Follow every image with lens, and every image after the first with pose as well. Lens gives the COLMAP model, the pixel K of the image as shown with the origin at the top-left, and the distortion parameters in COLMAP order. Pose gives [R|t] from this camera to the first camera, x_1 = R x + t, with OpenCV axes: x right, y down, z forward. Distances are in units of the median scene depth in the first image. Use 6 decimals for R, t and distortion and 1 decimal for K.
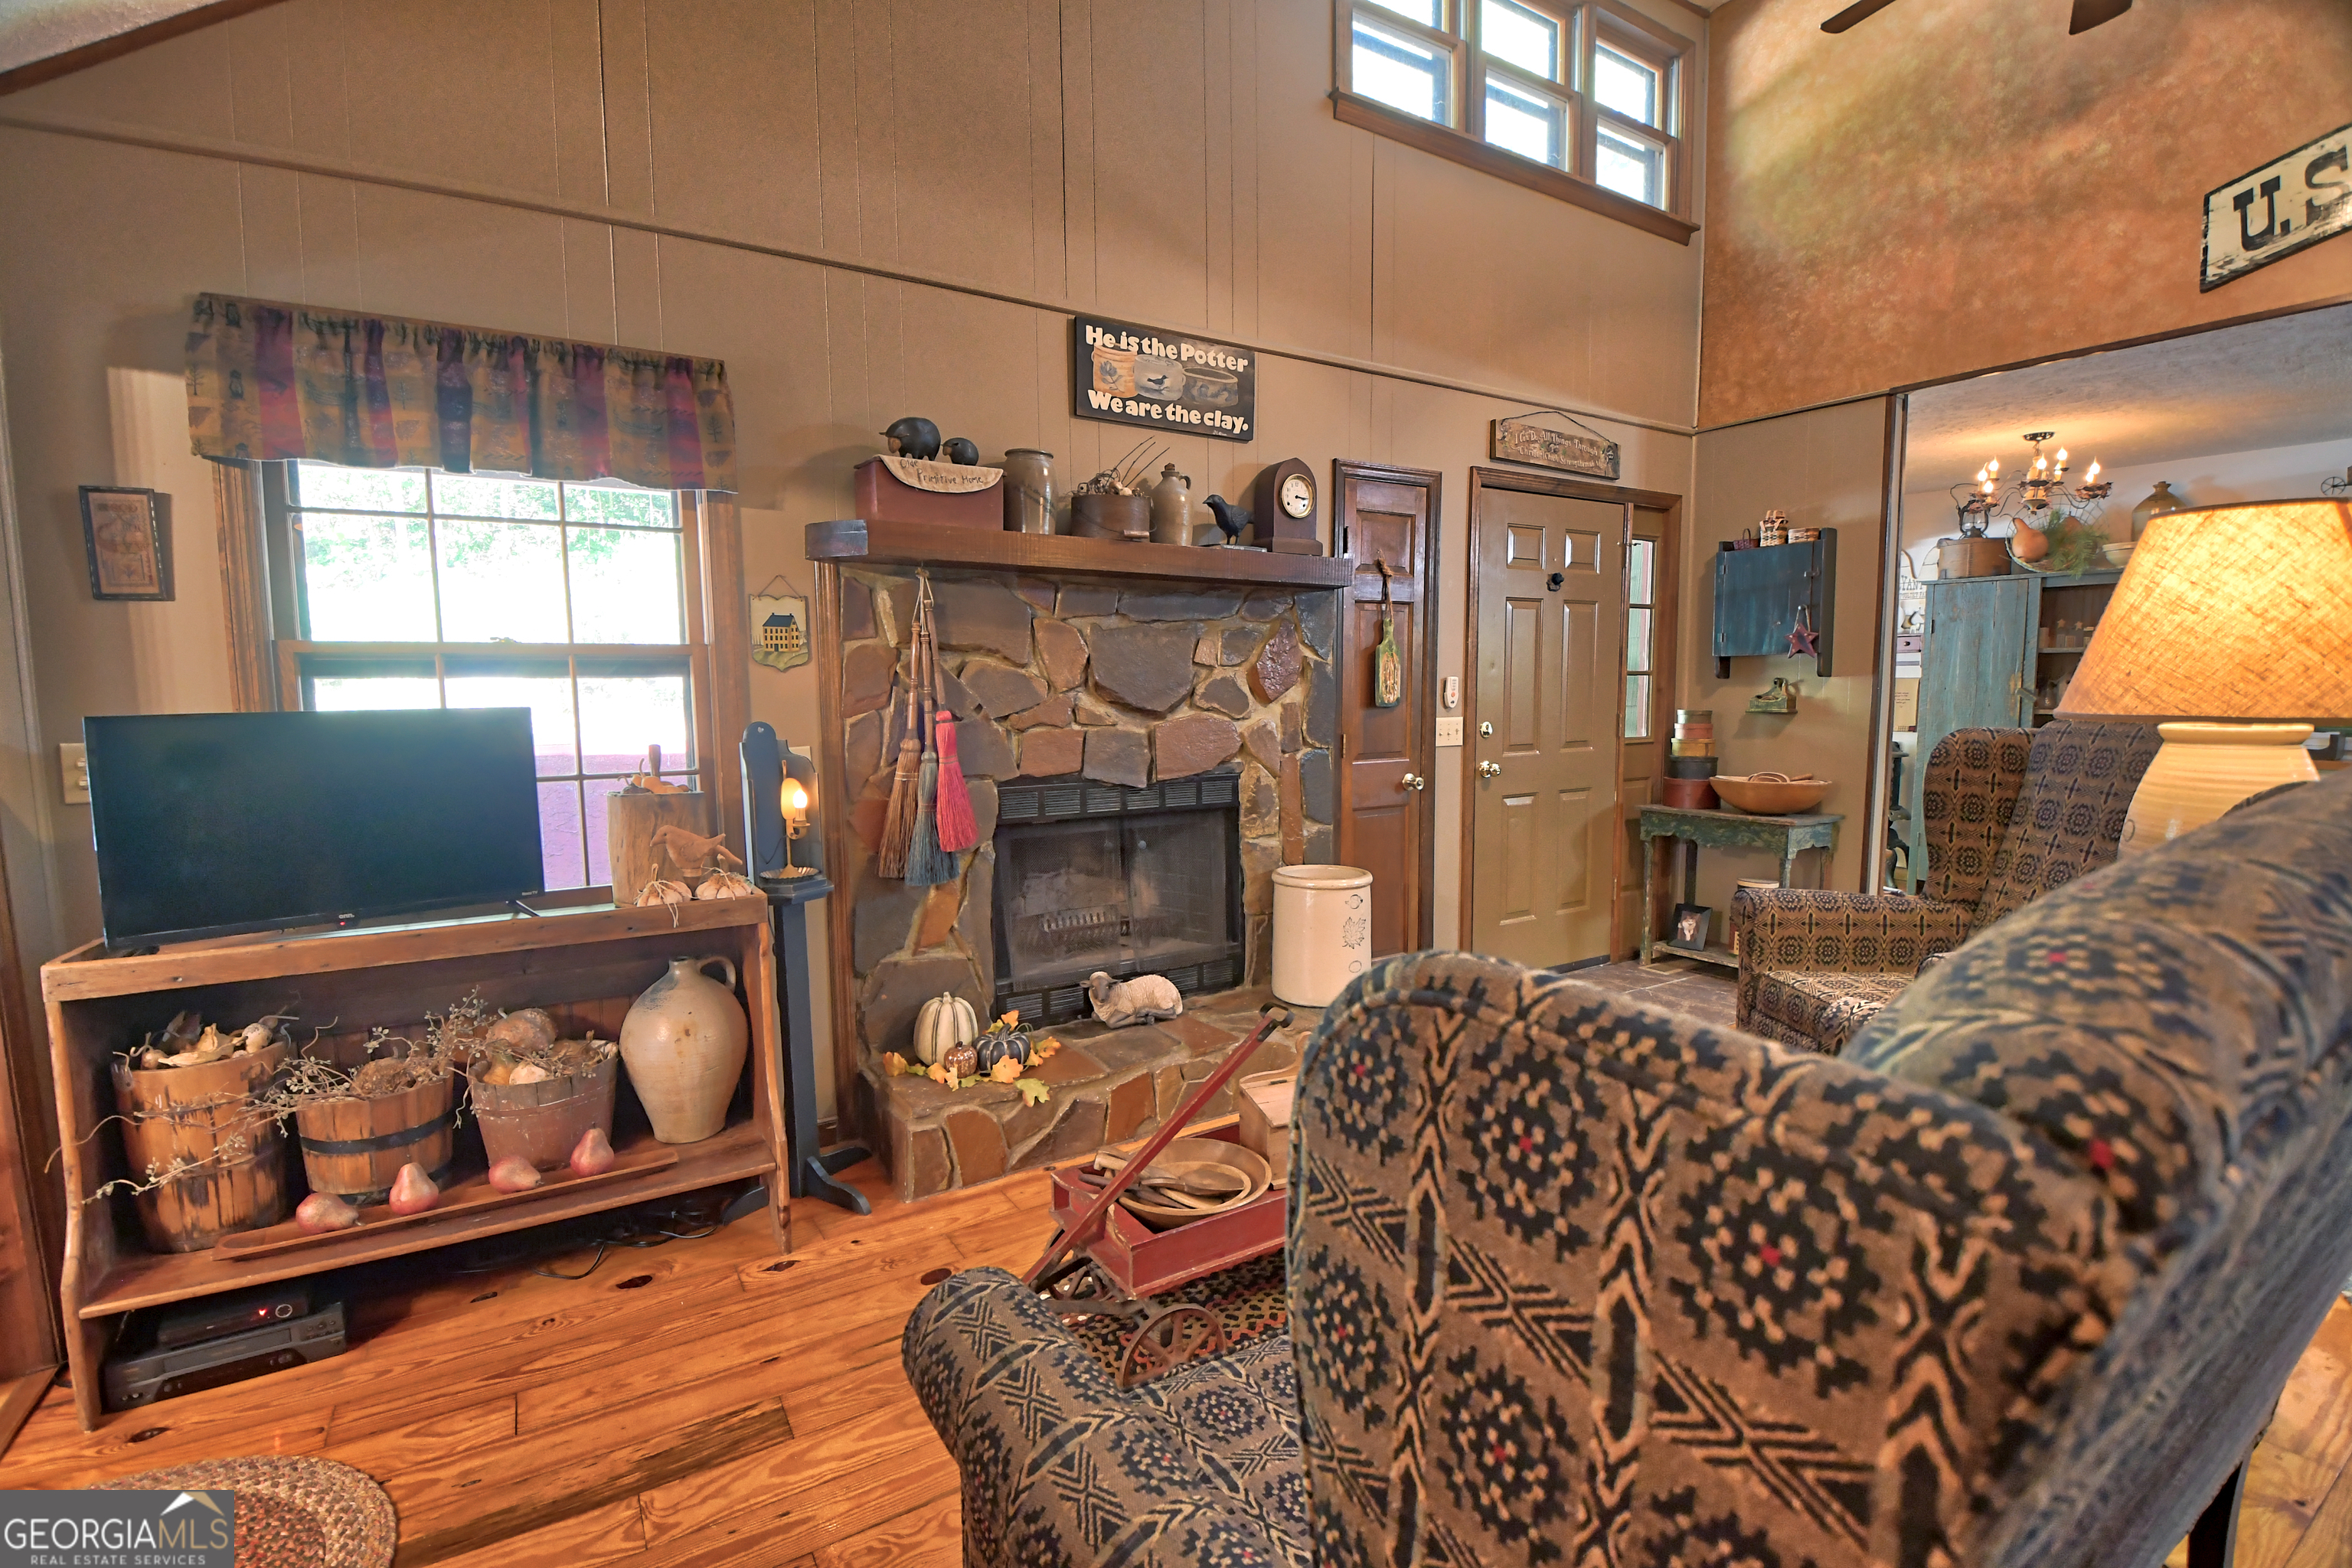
lens RADIAL K [[1031.0, 0, 1177.4], [0, 1031.0, 796.8], [0, 0, 1]] dist [-0.000063, -0.000091]
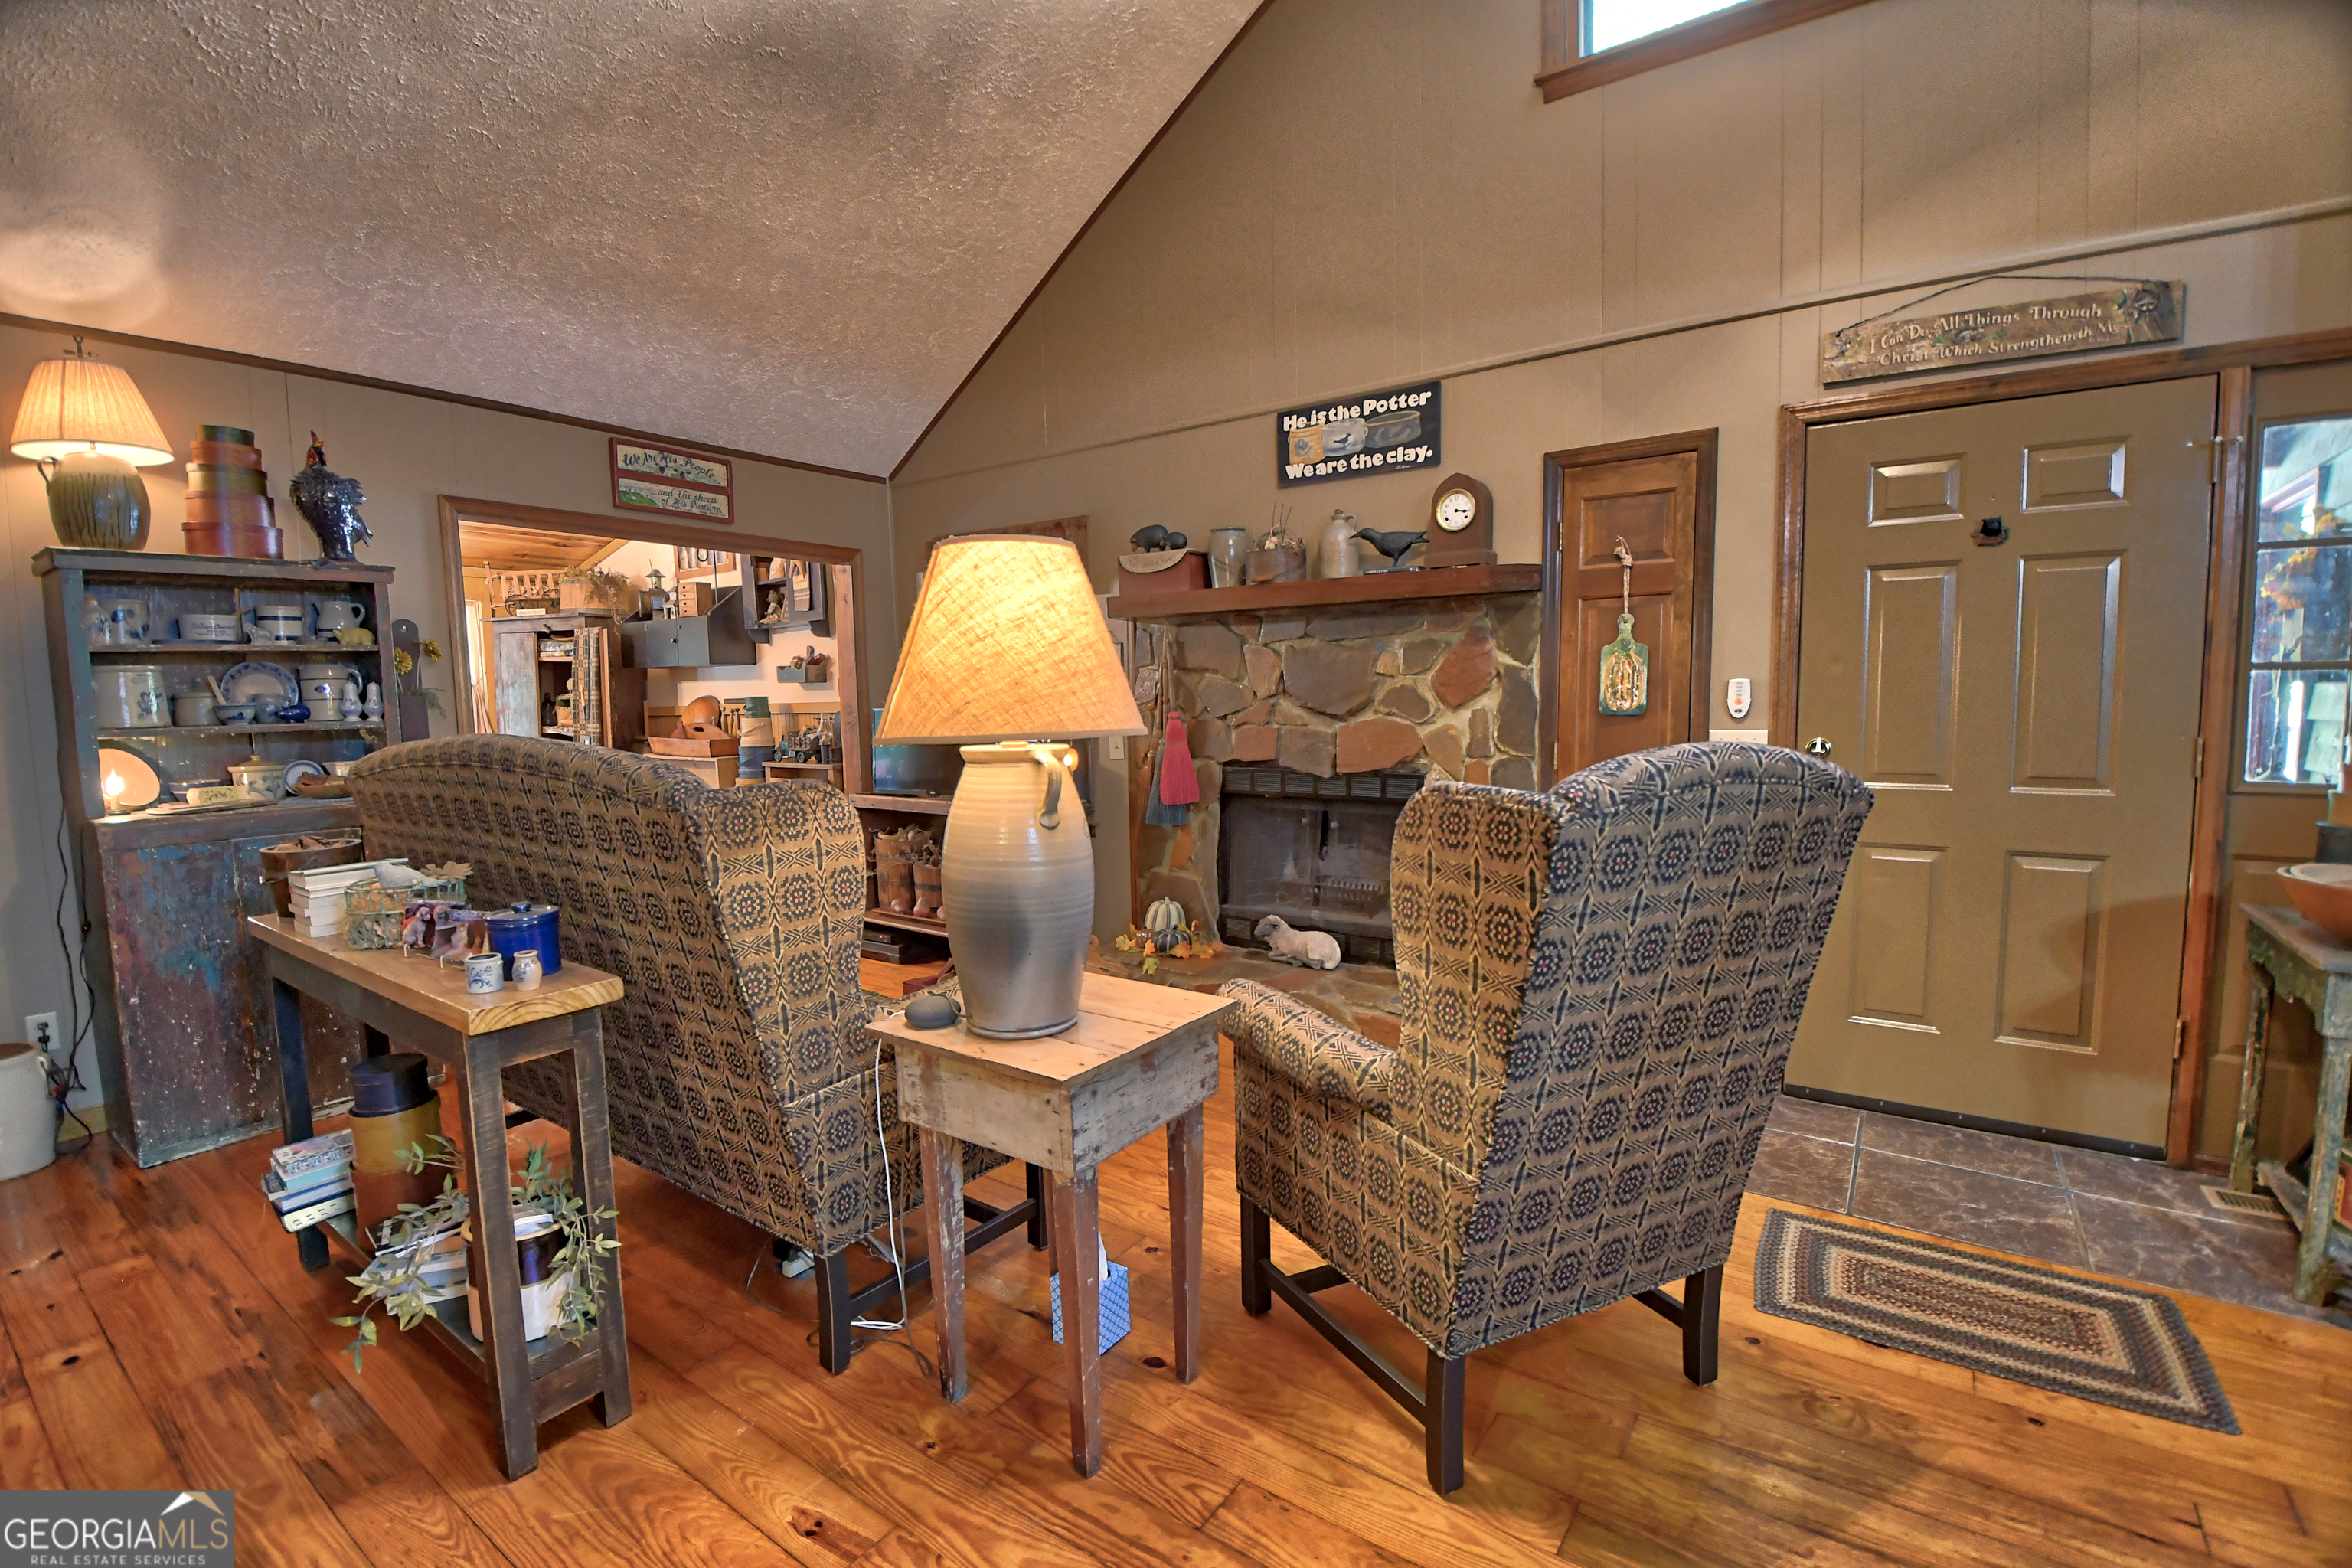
lens RADIAL K [[1044.8, 0, 1176.0], [0, 1044.8, 784.0], [0, 0, 1]] dist [0.001106, -0.000160]
pose [[0.384429, 0.083250, -0.919393, 1.053989], [-0.080046, 0.995181, 0.056642, -0.057398], [0.919678, 0.051819, 0.389240, 0.365360]]
